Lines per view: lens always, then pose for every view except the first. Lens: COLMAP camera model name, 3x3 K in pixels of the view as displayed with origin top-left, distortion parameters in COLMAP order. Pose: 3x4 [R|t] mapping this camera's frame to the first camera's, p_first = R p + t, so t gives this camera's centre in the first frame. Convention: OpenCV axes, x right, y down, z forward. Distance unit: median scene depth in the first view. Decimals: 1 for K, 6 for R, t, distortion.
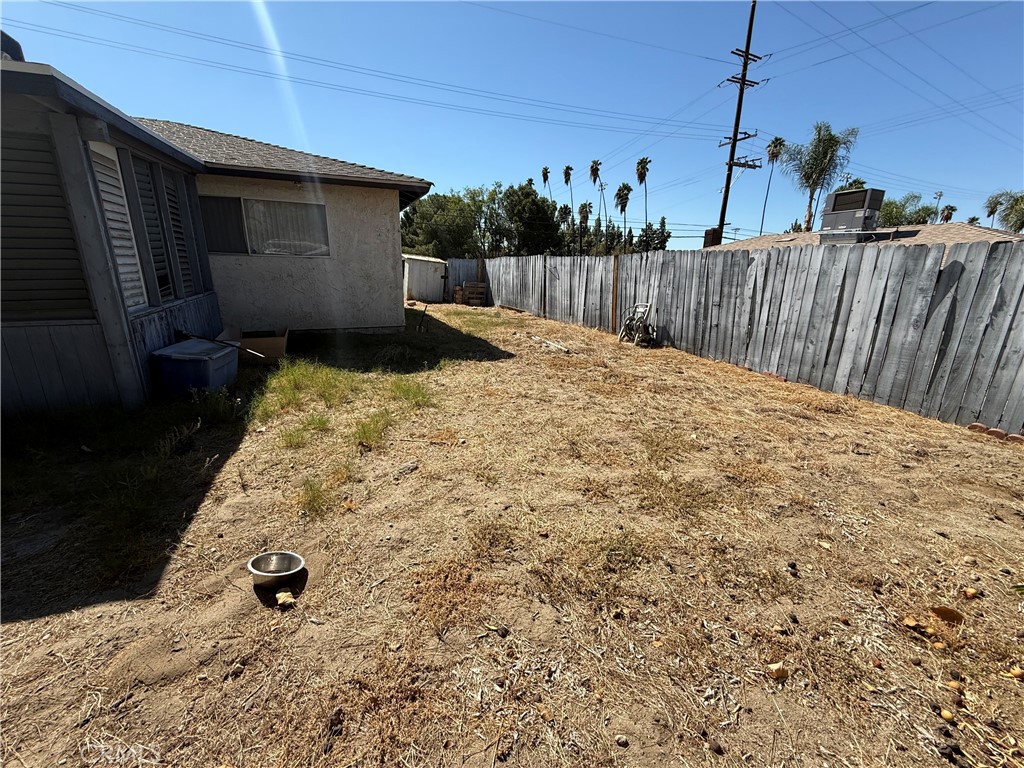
lens RADIAL K [[407.9, 0, 510.8], [0, 407.9, 383.2], [0, 0, 1]] dist [0.000453, 0.000263]
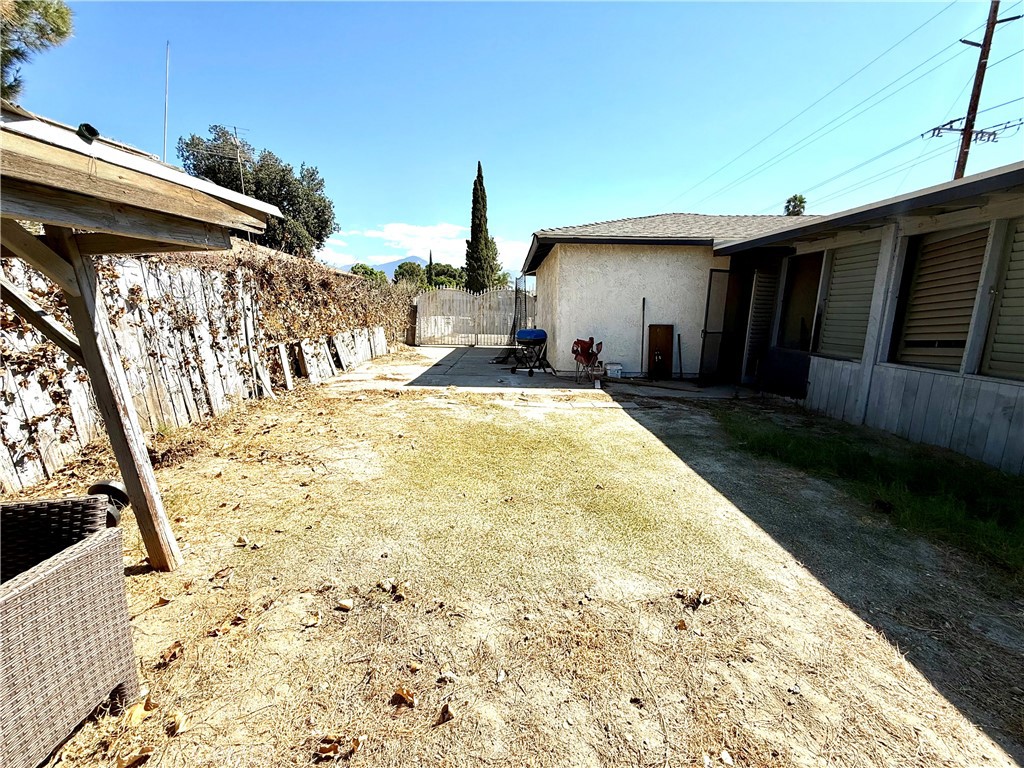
lens RADIAL K [[407.9, 0, 508.9], [0, 407.9, 382.9], [0, 0, 1]] dist [0.000453, 0.000263]
pose [[-0.401031, 0.141800, -0.905023, 0.004174], [-0.272472, 0.924770, 0.265631, -0.024714], [0.874604, 0.353120, -0.332225, 0.051349]]
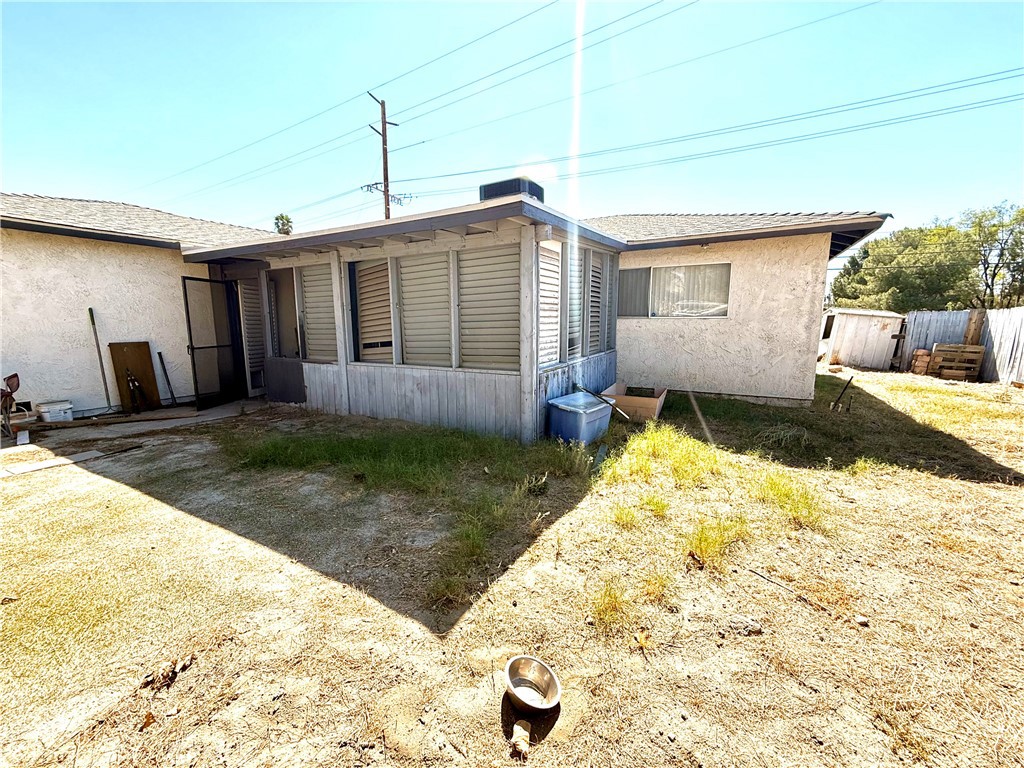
lens RADIAL K [[407.9, 0, 509.0], [0, 407.9, 383.5], [0, 0, 1]] dist [0.000453, 0.000263]
pose [[0.604588, 0.098670, -0.790404, 0.003739], [-0.202418, 0.978755, -0.032649, -0.045661], [0.770390, 0.179731, 0.611716, 0.116219]]
